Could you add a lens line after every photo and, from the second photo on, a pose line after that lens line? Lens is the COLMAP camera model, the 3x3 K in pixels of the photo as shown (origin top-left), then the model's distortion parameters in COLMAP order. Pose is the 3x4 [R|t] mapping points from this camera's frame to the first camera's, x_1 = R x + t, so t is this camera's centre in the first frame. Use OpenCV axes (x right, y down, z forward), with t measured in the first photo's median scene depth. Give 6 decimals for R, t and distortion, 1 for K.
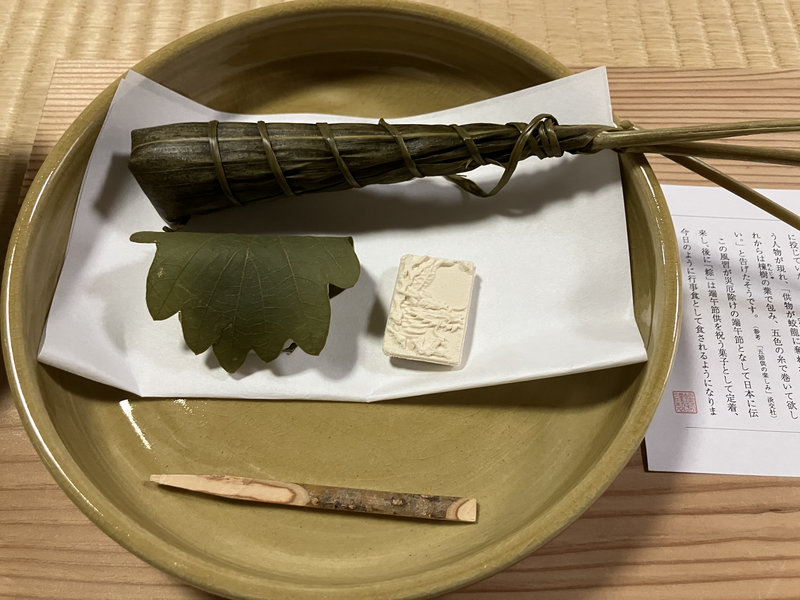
lens RADIAL K [[668.9, 0, 400.0], [0, 668.9, 300.0], [0, 0, 1]] dist [0.000068, -0.008393]
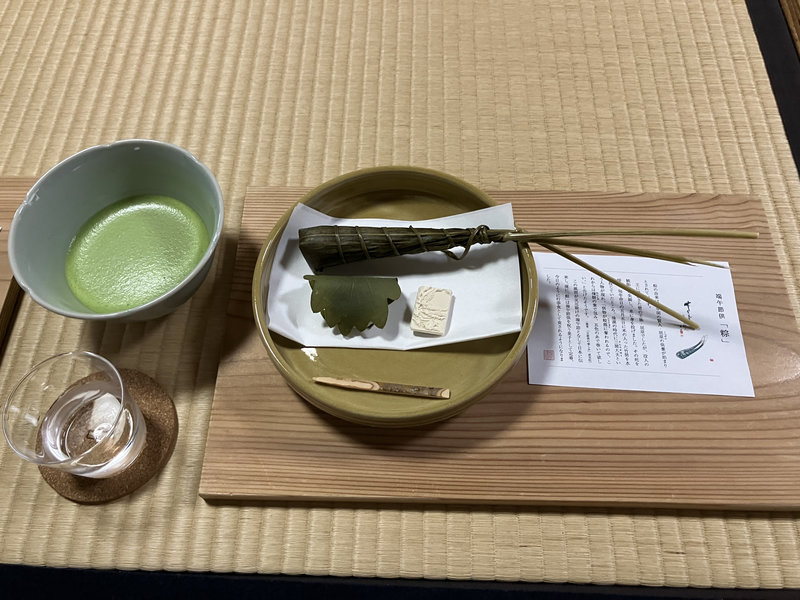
lens RADIAL K [[668.9, 0, 400.0], [0, 668.9, 300.0], [0, 0, 1]] dist [0.000068, -0.008393]
pose [[0.999532, 0.009748, -0.028993, 0.004033], [-0.011220, 0.998633, -0.051047, 0.093590], [0.028456, 0.051349, 0.998275, -1.234221]]
